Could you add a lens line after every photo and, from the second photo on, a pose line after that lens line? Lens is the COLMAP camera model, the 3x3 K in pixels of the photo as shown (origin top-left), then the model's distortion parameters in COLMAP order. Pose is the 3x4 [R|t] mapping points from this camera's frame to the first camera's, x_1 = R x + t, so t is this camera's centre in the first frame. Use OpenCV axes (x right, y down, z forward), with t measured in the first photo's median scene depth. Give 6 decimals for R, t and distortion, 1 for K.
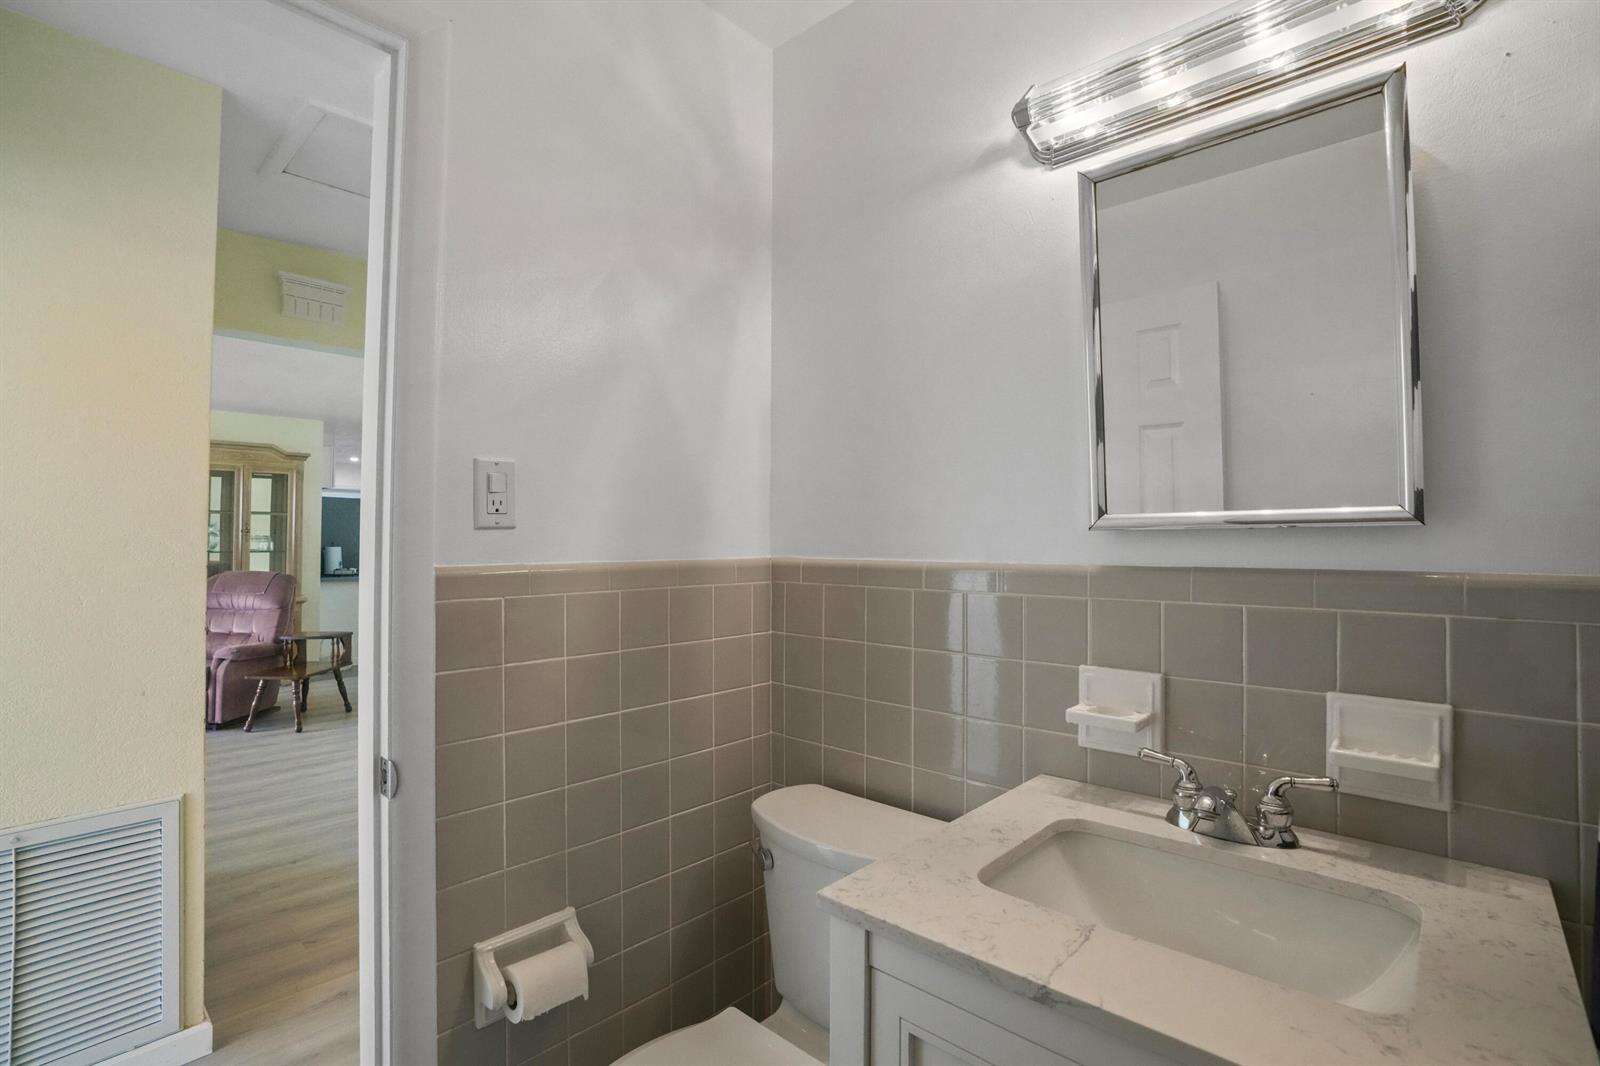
lens RADIAL K [[744.3, 0, 806.8], [0, 744.3, 526.3], [0, 0, 1]] dist [-0.068550, 0.028108]
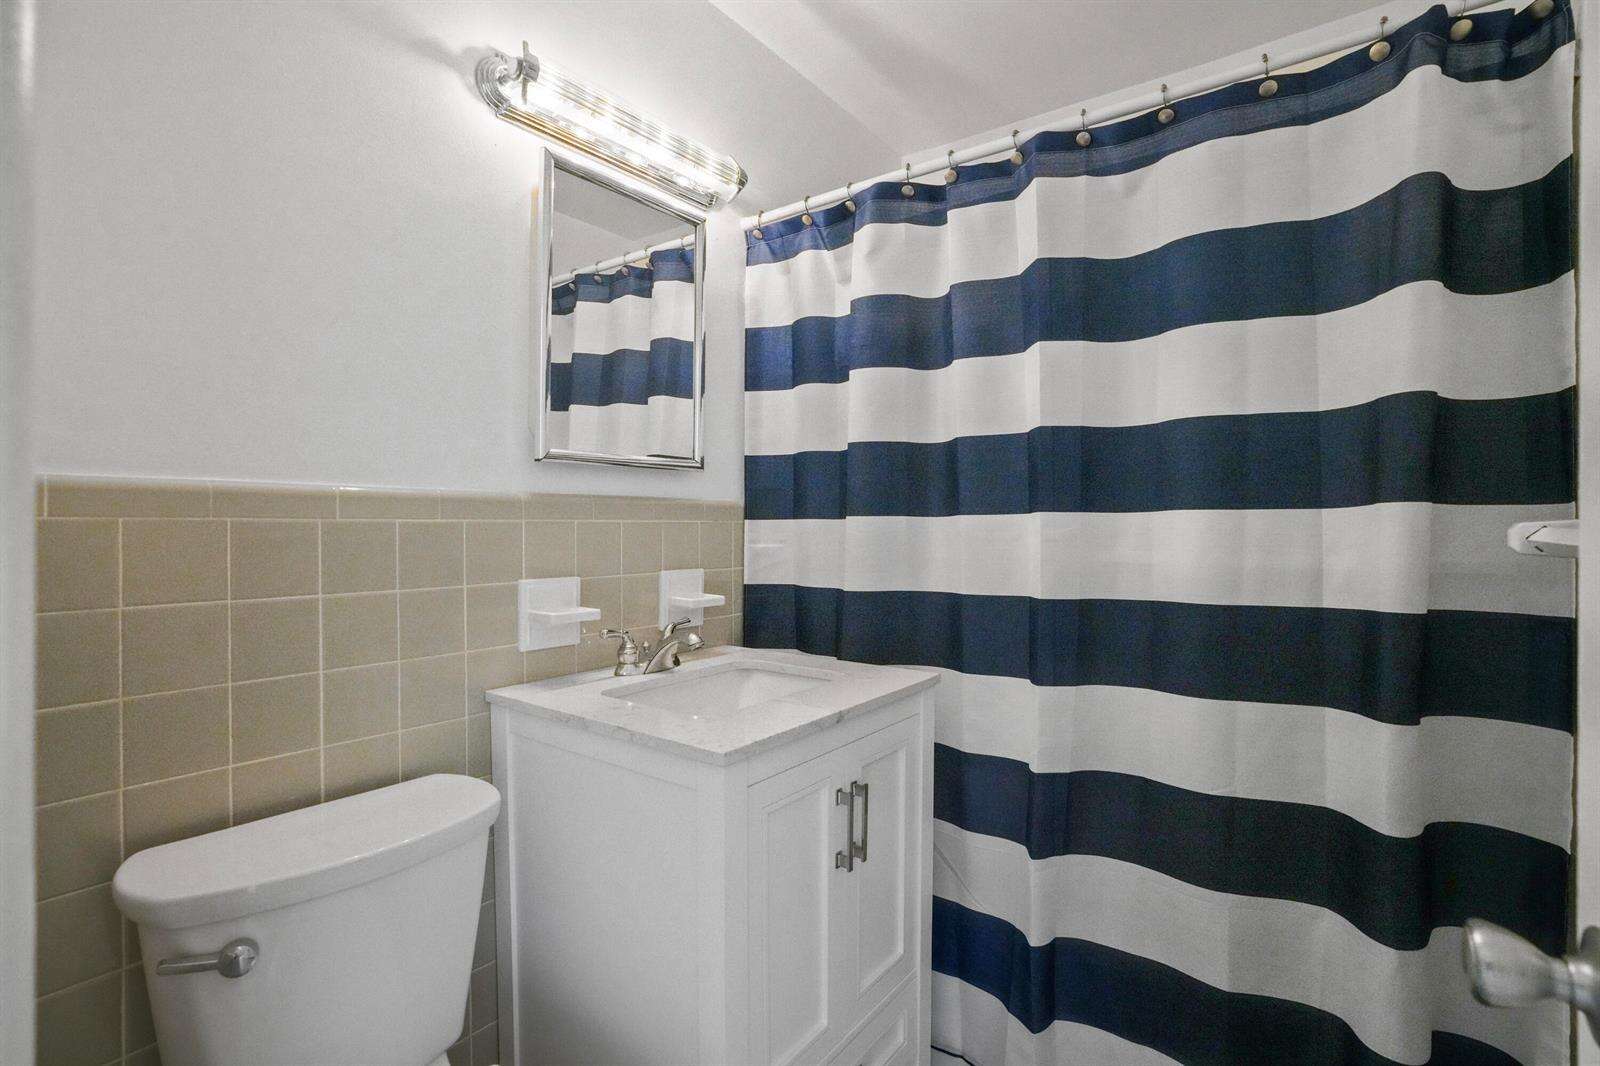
lens RADIAL K [[744.3, 0, 806.8], [0, 744.3, 526.3], [0, 0, 1]] dist [-0.068550, 0.028108]
pose [[-0.079825, -0.005783, 0.996792, -0.802082], [-0.021403, 0.999763, 0.004086, 0.094463], [-0.996579, -0.021008, -0.079930, 0.672188]]
